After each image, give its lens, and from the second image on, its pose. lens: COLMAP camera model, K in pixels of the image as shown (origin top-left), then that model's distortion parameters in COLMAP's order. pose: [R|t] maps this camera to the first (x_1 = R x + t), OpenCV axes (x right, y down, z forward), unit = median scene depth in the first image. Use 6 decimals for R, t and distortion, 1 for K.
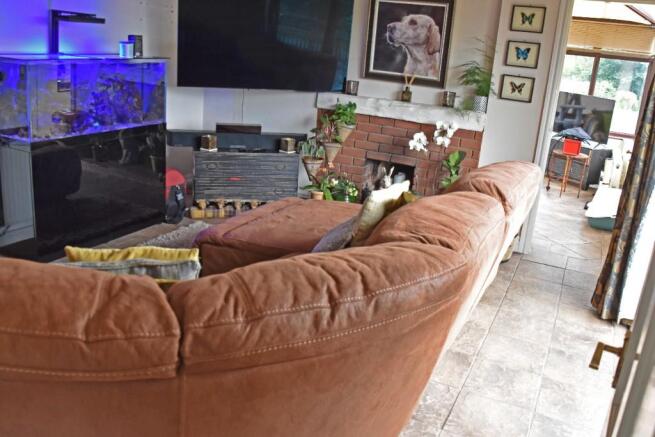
lens RADIAL K [[514.1, 0, 323.1], [0, 514.1, 215.0], [0, 0, 1]] dist [-0.140980, 0.082964]
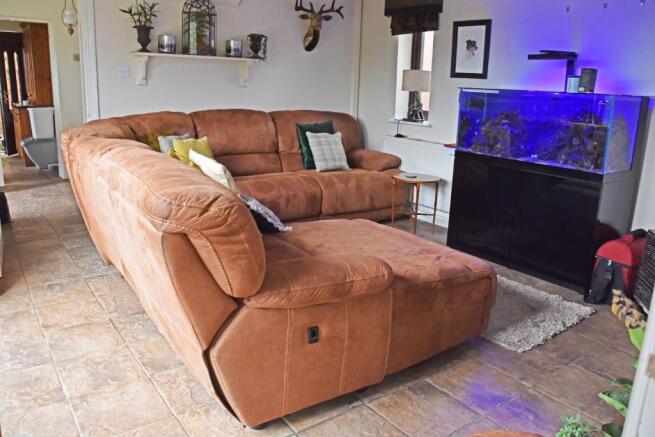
lens RADIAL K [[514.1, 0, 323.1], [0, 514.1, 215.0], [0, 0, 1]] dist [-0.140980, 0.082964]
pose [[-0.420586, 0.149243, -0.894893, 0.671220], [-0.357730, 0.879182, 0.314750, -0.242879], [0.833749, 0.452509, -0.316384, 1.048333]]
